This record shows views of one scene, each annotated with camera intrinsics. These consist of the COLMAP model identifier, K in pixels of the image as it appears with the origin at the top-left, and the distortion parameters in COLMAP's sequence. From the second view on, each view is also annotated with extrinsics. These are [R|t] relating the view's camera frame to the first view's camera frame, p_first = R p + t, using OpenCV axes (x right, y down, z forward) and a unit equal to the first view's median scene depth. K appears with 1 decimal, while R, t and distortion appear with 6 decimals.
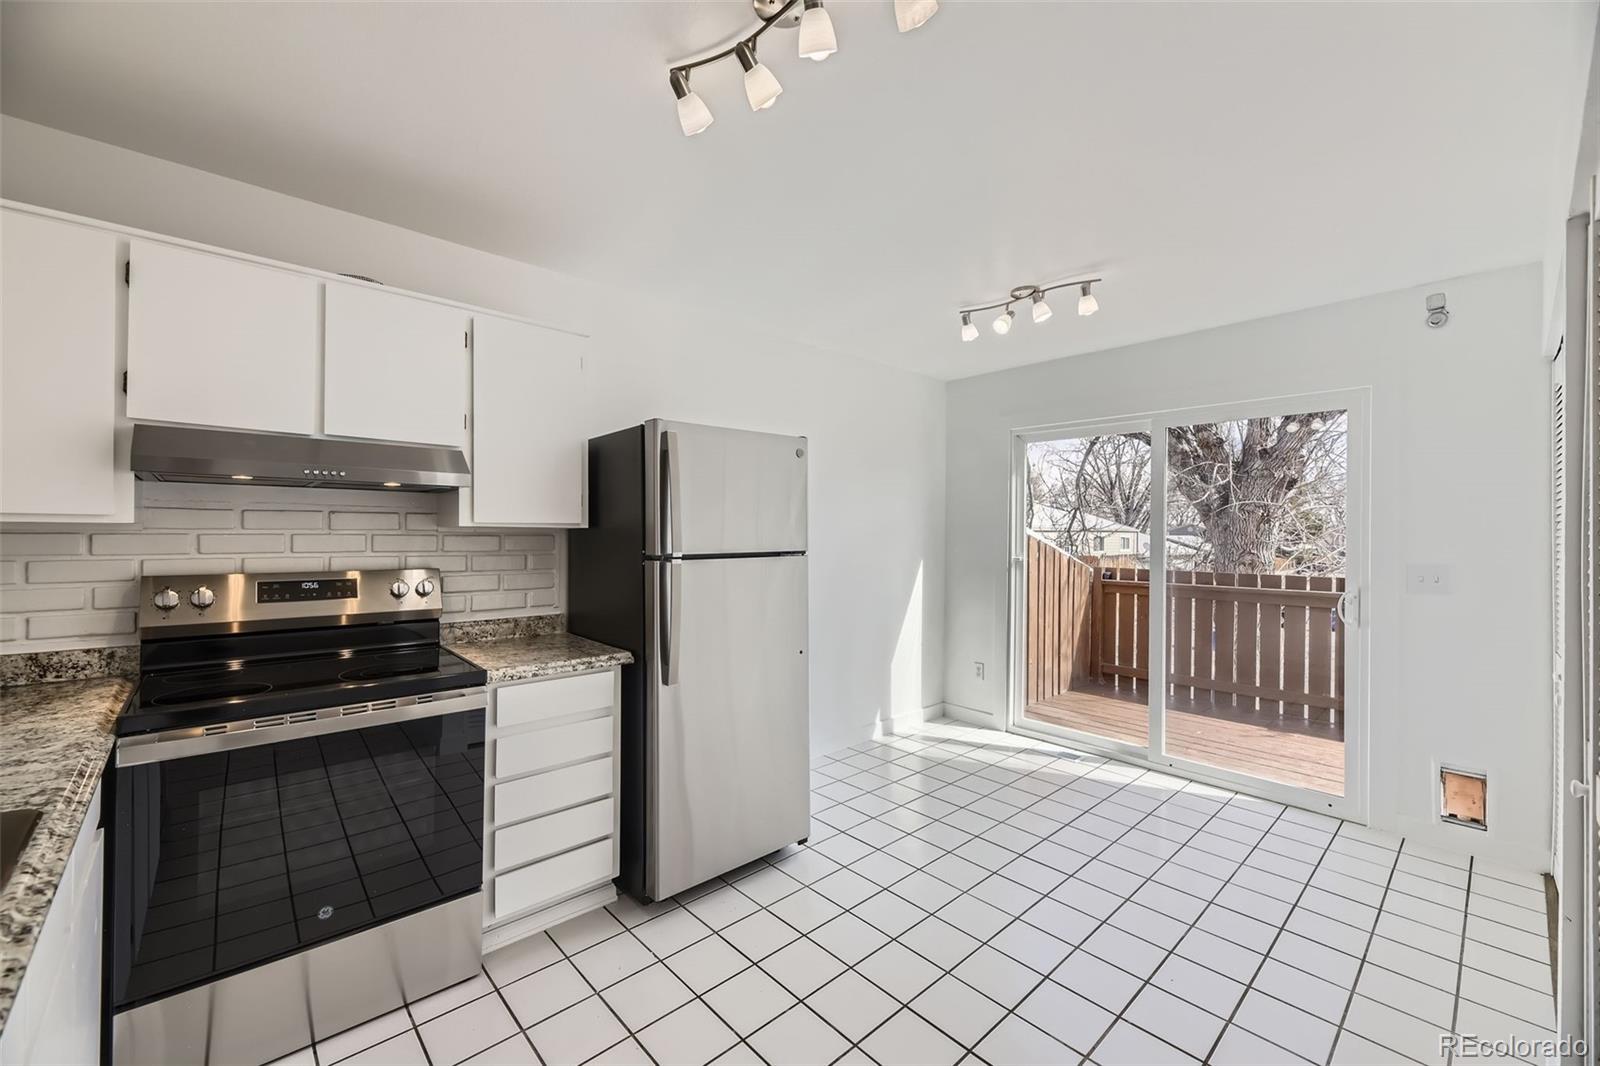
lens RADIAL K [[645.4, 0, 802.6], [0, 645.4, 525.0], [0, 0, 1]] dist [0.018038, -0.006016]
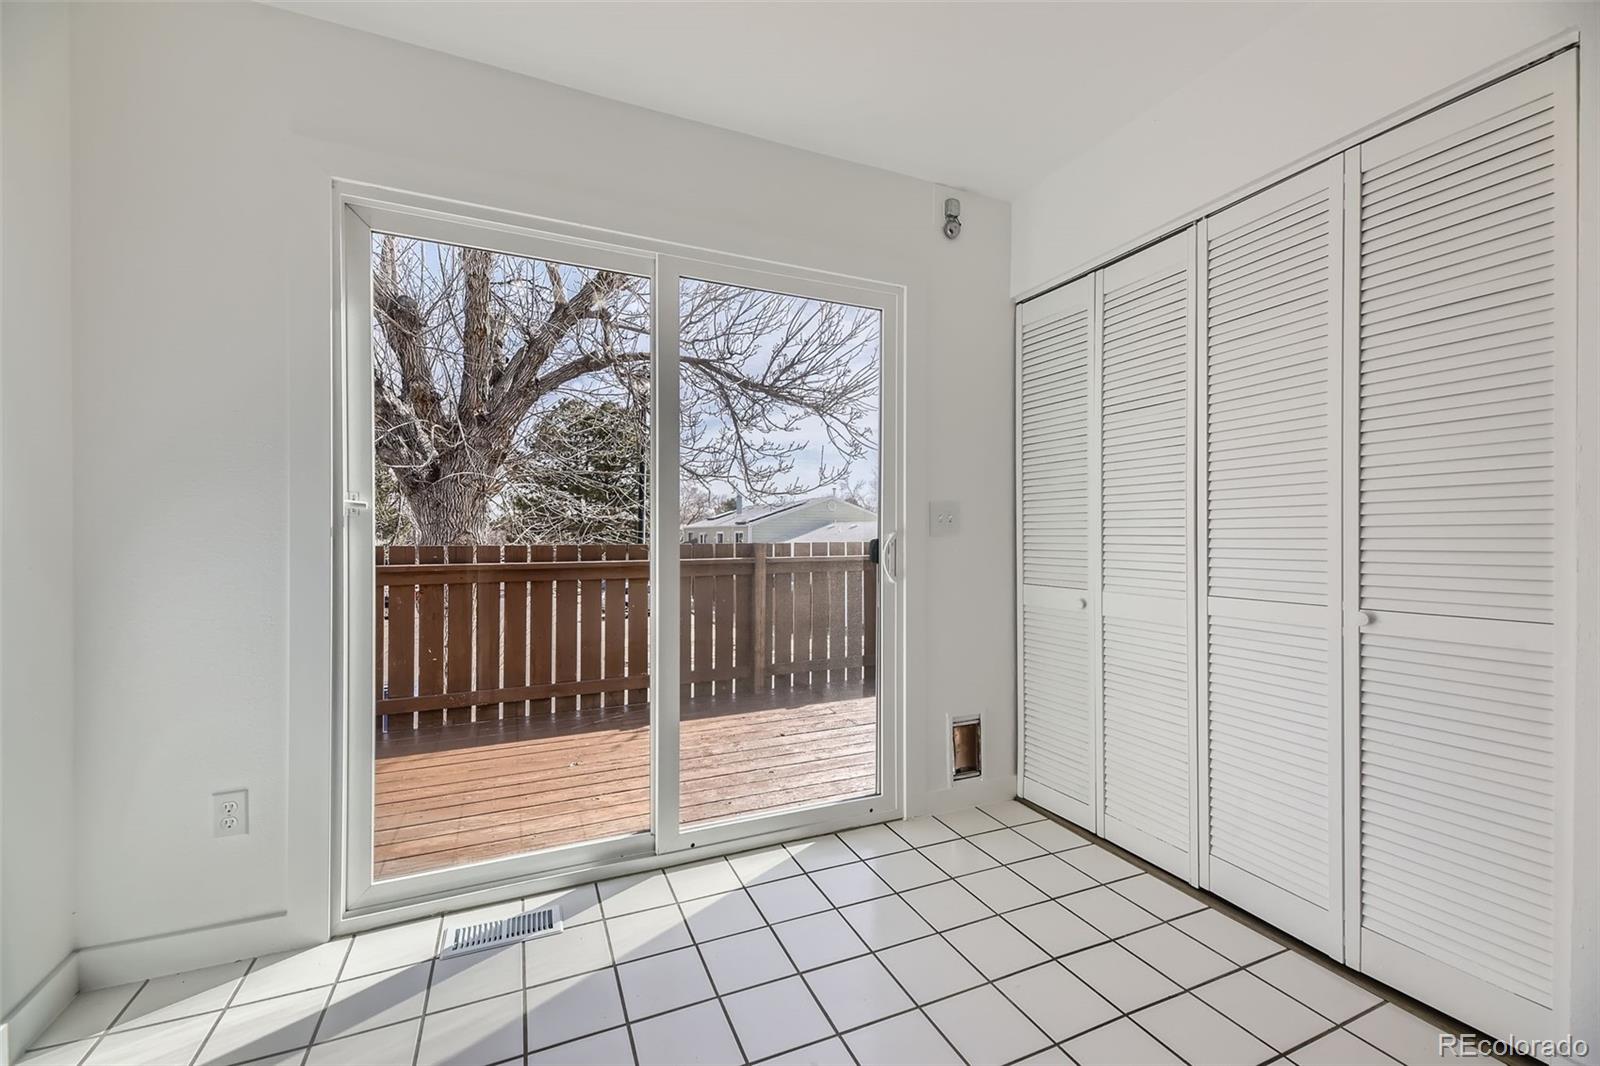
lens RADIAL K [[645.4, 0, 790.9], [0, 645.4, 526.5], [0, 0, 1]] dist [0.018038, -0.006016]
pose [[0.327333, 0.015523, 0.944781, 0.036359], [-0.013947, 0.999835, -0.011596, 0.076610], [-0.944806, -0.009381, 0.327496, 0.619344]]
